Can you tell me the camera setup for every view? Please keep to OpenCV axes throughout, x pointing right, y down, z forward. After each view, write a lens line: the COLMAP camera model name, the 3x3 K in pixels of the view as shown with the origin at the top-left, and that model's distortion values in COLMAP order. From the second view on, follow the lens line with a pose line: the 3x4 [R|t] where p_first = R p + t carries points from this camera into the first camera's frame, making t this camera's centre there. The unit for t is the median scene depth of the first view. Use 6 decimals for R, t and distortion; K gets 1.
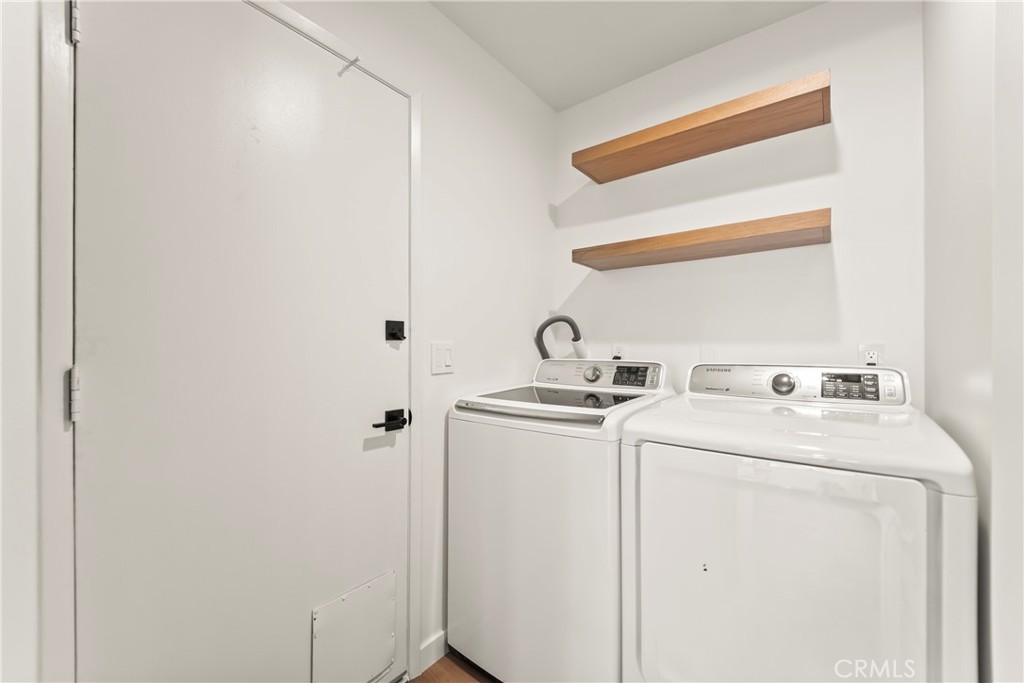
lens RADIAL K [[411.5, 0, 510.6], [0, 411.5, 350.3], [0, 0, 1]] dist [0.001249, -0.001104]
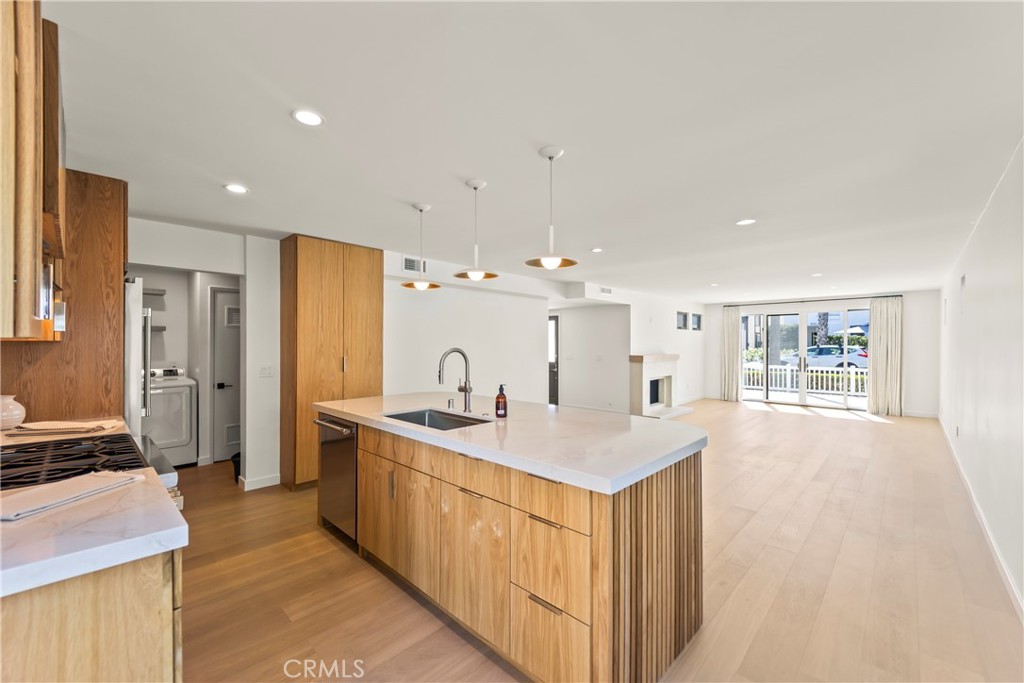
lens RADIAL K [[411.5, 0, 513.3], [0, 411.5, 345.7], [0, 0, 1]] dist [0.001249, -0.001104]
pose [[0.089934, -0.001508, 0.995947, -2.639250], [-0.001788, 0.999997, 0.001676, -0.173387], [-0.995946, -0.001931, 0.089931, -2.463579]]
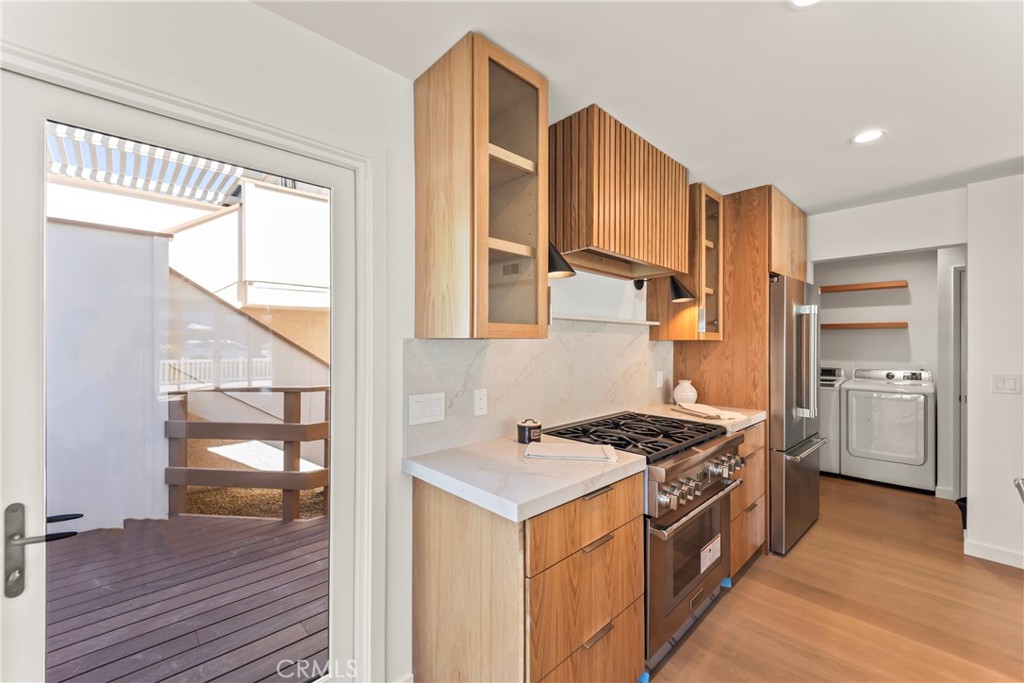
lens RADIAL K [[411.5, 0, 513.0], [0, 411.5, 343.2], [0, 0, 1]] dist [0.001249, -0.001104]
pose [[0.989376, -0.003142, -0.145347, -1.799216], [0.002440, 0.999984, -0.005005, -0.162858], [0.145360, 0.004597, 0.989368, -2.632586]]
